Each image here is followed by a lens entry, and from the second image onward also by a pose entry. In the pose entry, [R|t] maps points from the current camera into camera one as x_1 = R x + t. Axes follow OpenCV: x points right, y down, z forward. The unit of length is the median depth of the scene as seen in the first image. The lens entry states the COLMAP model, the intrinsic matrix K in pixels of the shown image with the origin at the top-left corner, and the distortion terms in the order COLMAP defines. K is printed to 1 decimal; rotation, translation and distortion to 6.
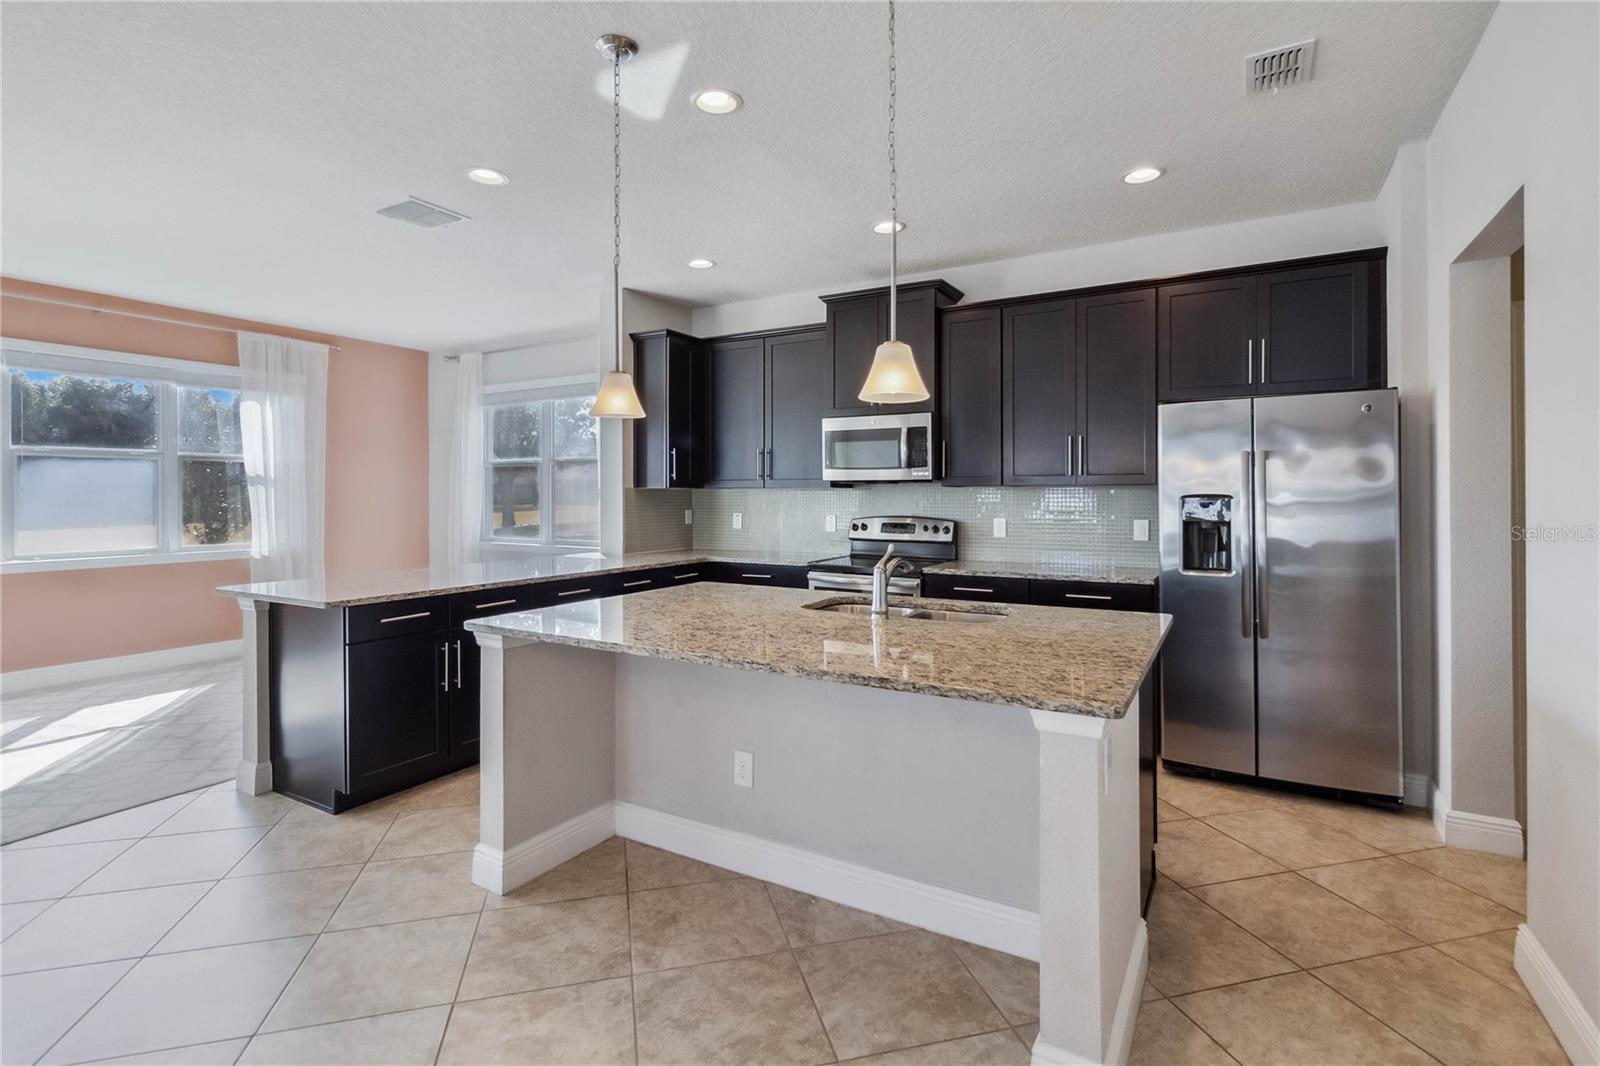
lens RADIAL K [[752.9, 0, 801.7], [0, 752.9, 494.5], [0, 0, 1]] dist [-0.001921, -0.000287]
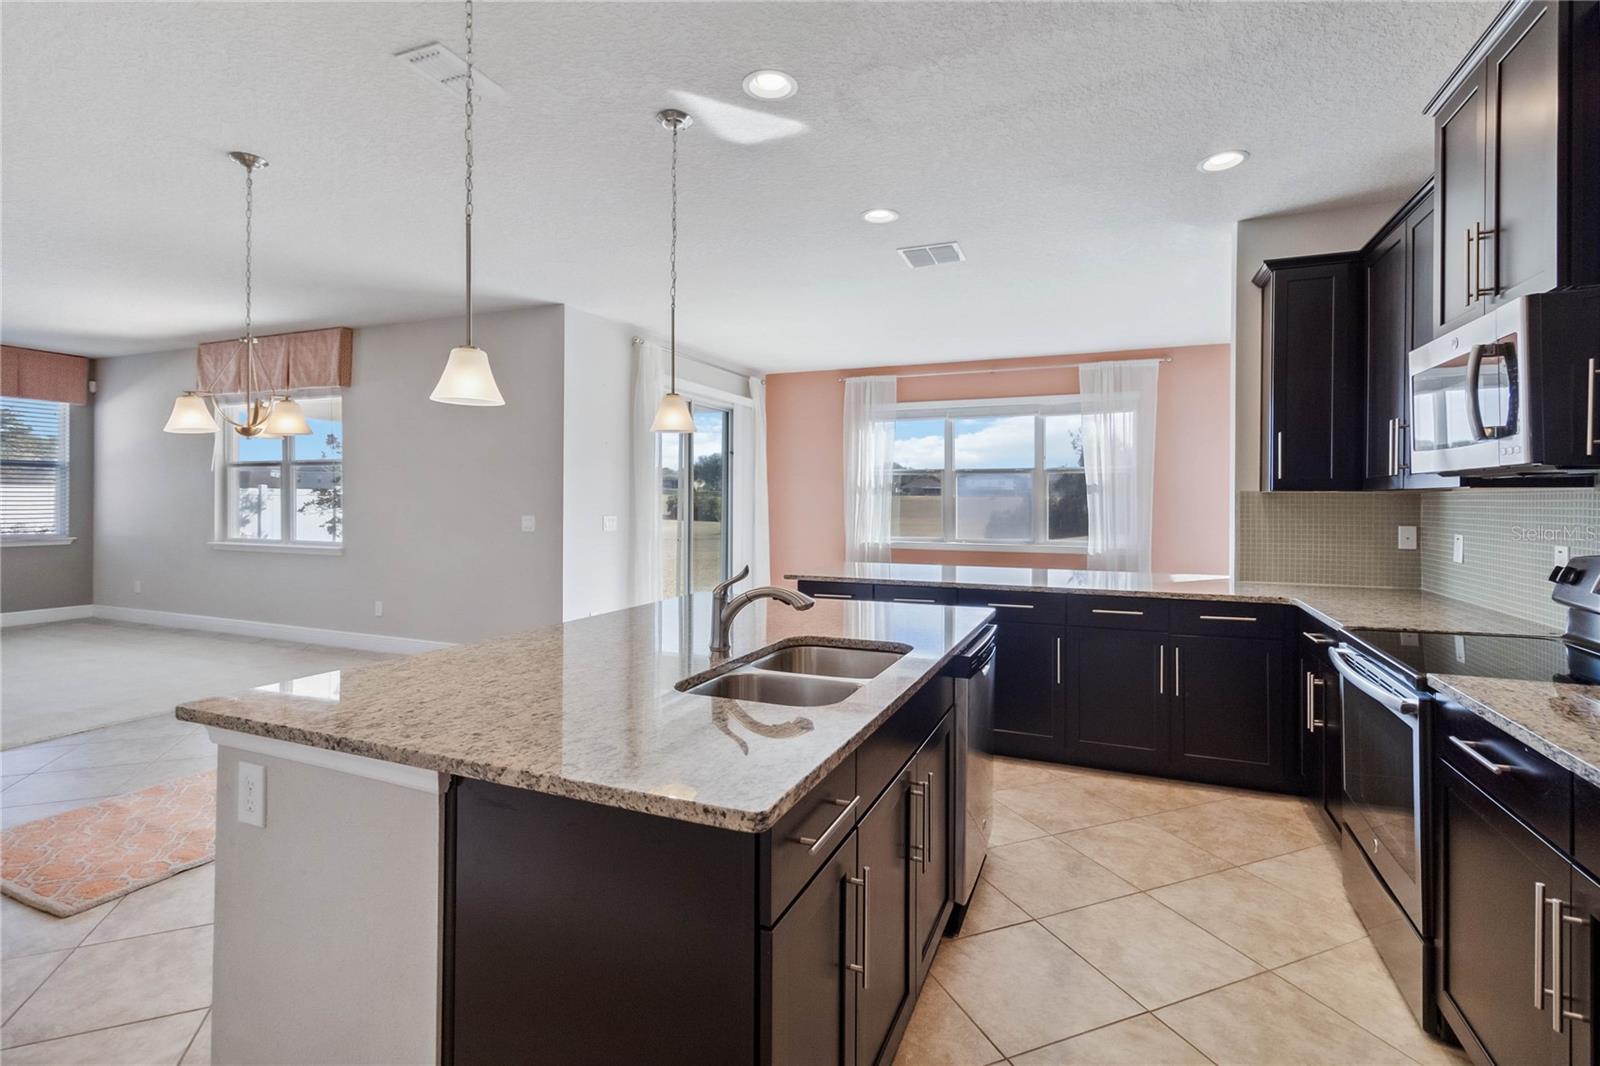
lens RADIAL K [[740.2, 0, 806.2], [0, 740.2, 501.4], [0, 0, 1]] dist [0.001577, -0.000053]
pose [[0.127502, 0.002753, -0.991835, 0.532243], [-0.003271, 0.999992, 0.002355, 0.000675], [0.991833, 0.002944, 0.127510, 0.603059]]
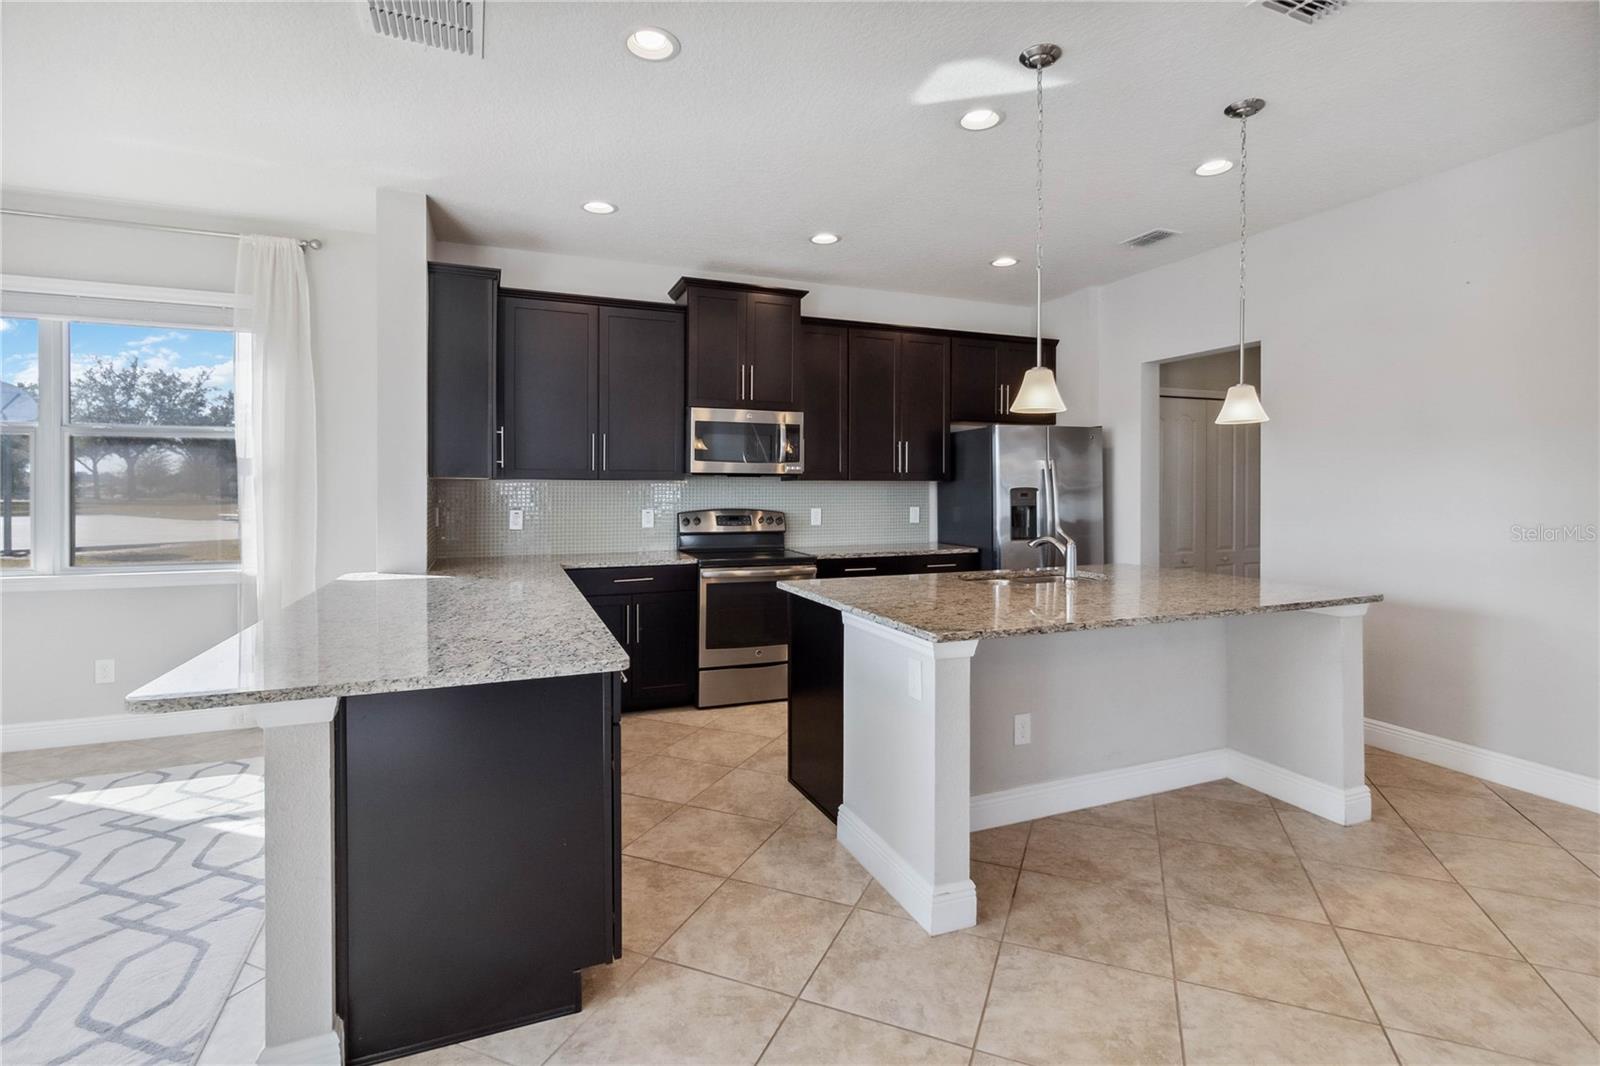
lens RADIAL K [[748.2, 0, 804.3], [0, 748.2, 495.6], [0, 0, 1]] dist [0.000335, 0.000396]
pose [[0.606747, -0.005115, 0.794879, -0.720483], [-0.001677, 0.999969, 0.007714, 0.003476], [-0.794893, -0.006013, 0.606719, 0.358414]]
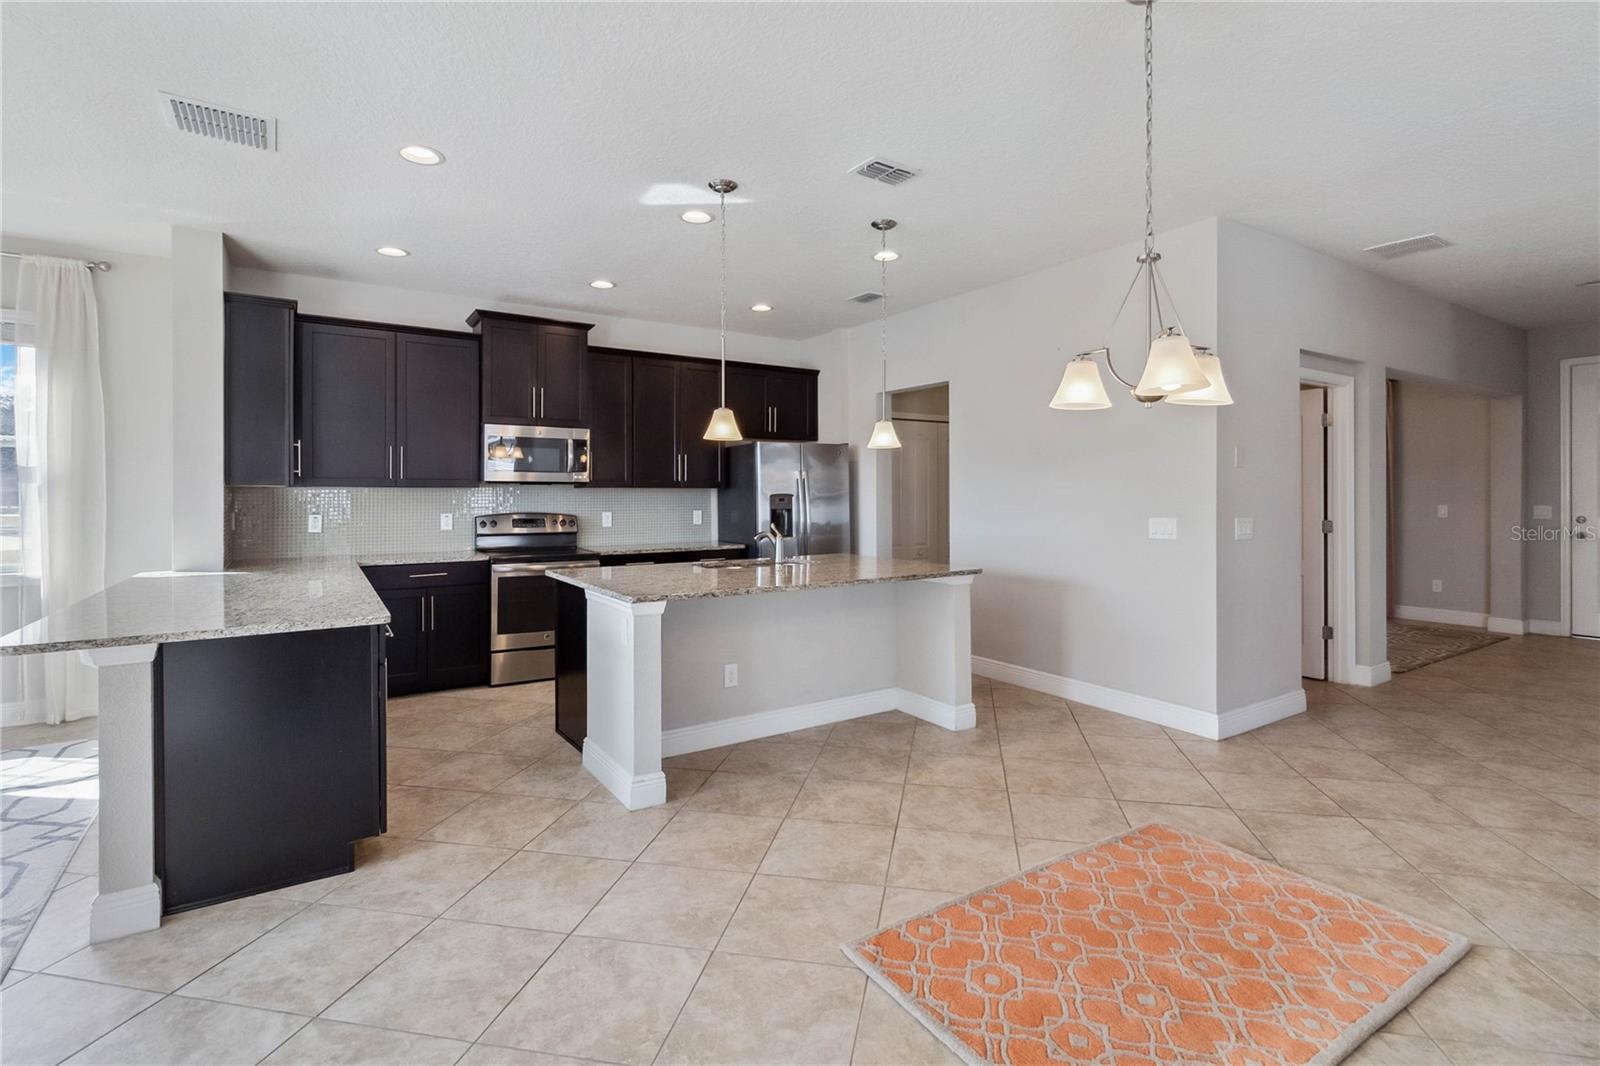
lens RADIAL K [[751.8, 0, 807.0], [0, 751.8, 500.2], [0, 0, 1]] dist [0.000972, -0.000119]
pose [[0.437939, -0.004901, 0.898991, -0.841323], [-0.000834, 0.999982, 0.005858, 0.002897], [-0.899004, -0.003316, 0.437927, 0.126134]]
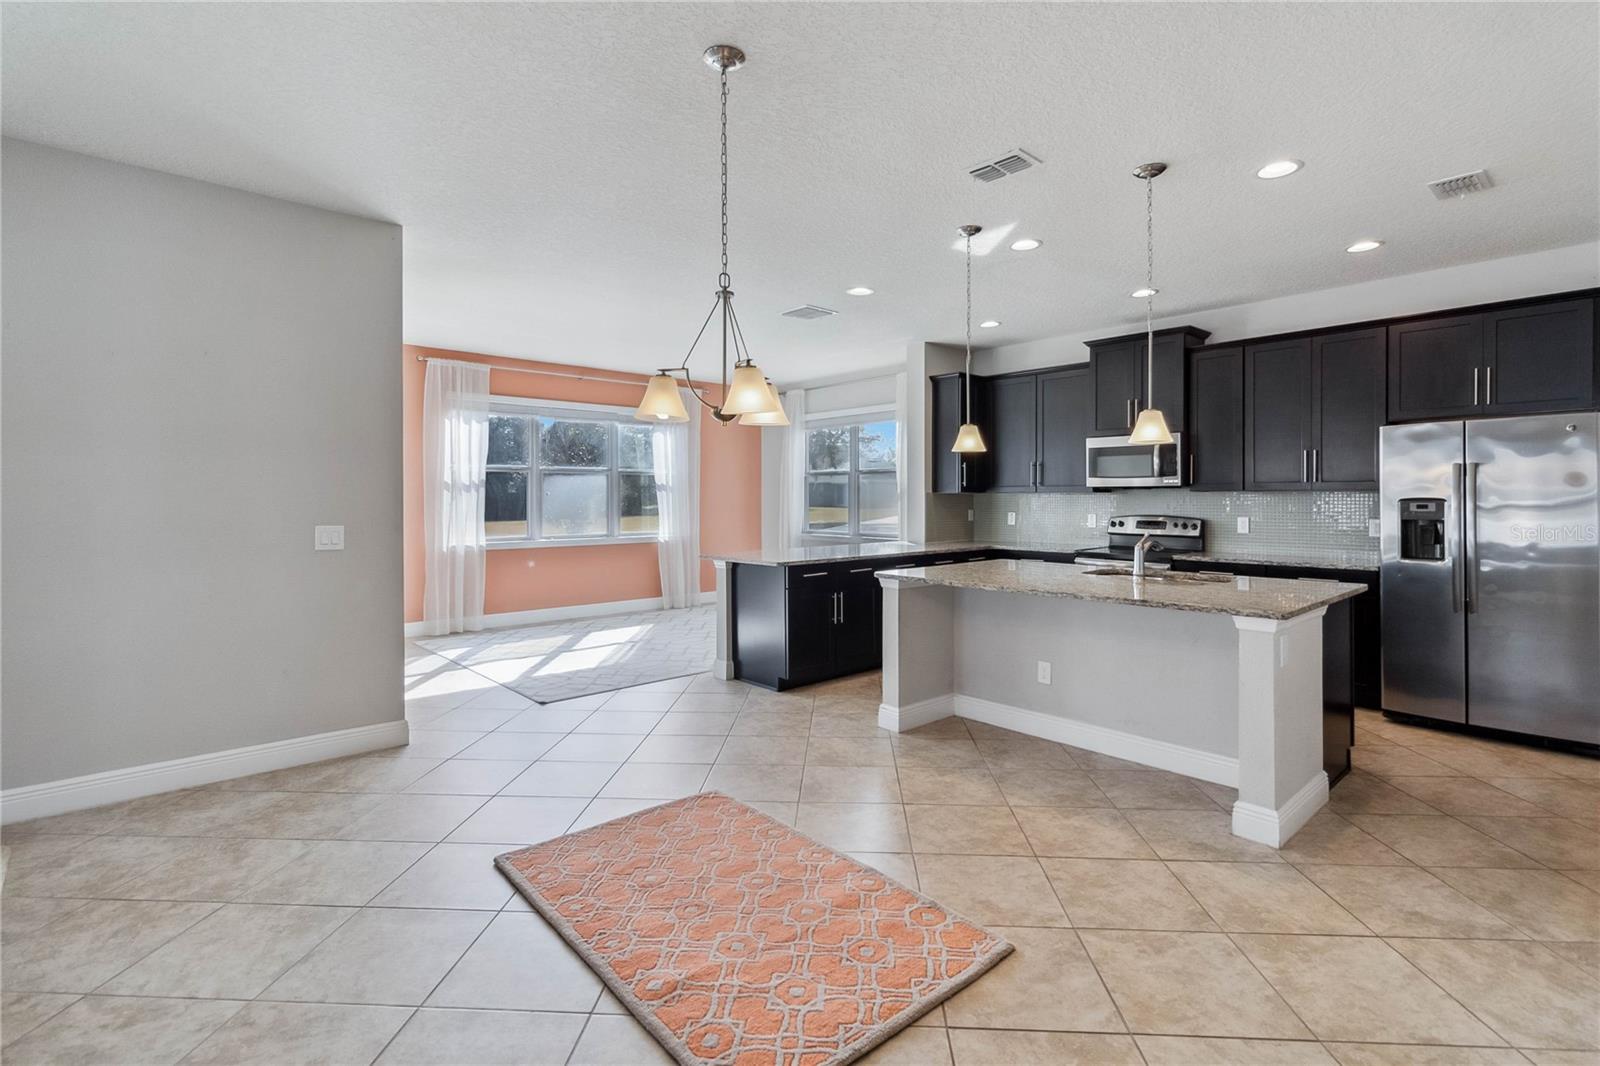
lens RADIAL K [[740.2, 0, 806.2], [0, 740.2, 501.4], [0, 0, 1]] dist [0.001577, -0.000053]
pose [[0.953395, 0.001261, -0.301722, -0.053081], [0.000516, 0.999983, 0.005811, -0.001579], [0.301725, -0.005696, 0.953378, -0.385707]]
